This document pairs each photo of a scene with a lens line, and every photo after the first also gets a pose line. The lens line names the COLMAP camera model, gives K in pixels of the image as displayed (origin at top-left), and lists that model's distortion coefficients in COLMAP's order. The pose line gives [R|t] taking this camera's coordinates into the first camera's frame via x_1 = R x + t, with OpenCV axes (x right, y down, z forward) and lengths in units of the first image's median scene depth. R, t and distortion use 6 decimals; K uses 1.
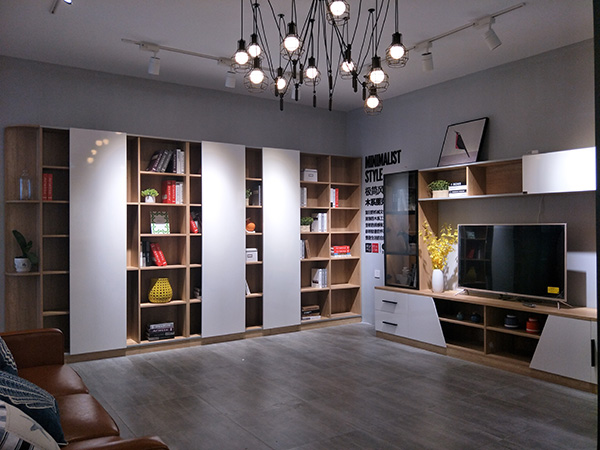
lens RADIAL K [[519.3, 0, 299.8], [0, 519.3, 225.8], [0, 0, 1]] dist [0.058580, -0.075151]
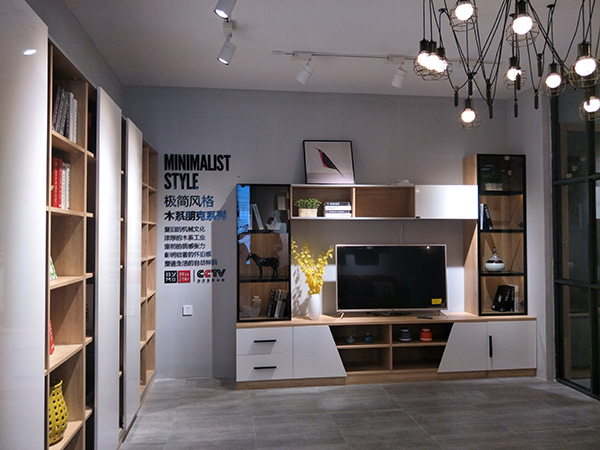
lens RADIAL K [[519.3, 0, 300.5], [0, 519.3, 224.3], [0, 0, 1]] dist [0.058580, -0.075151]
pose [[0.418653, 0.020952, 0.907905, -0.607287], [0.001000, 0.999723, -0.023532, -0.020014], [-0.908146, 0.010760, 0.418515, 0.667161]]
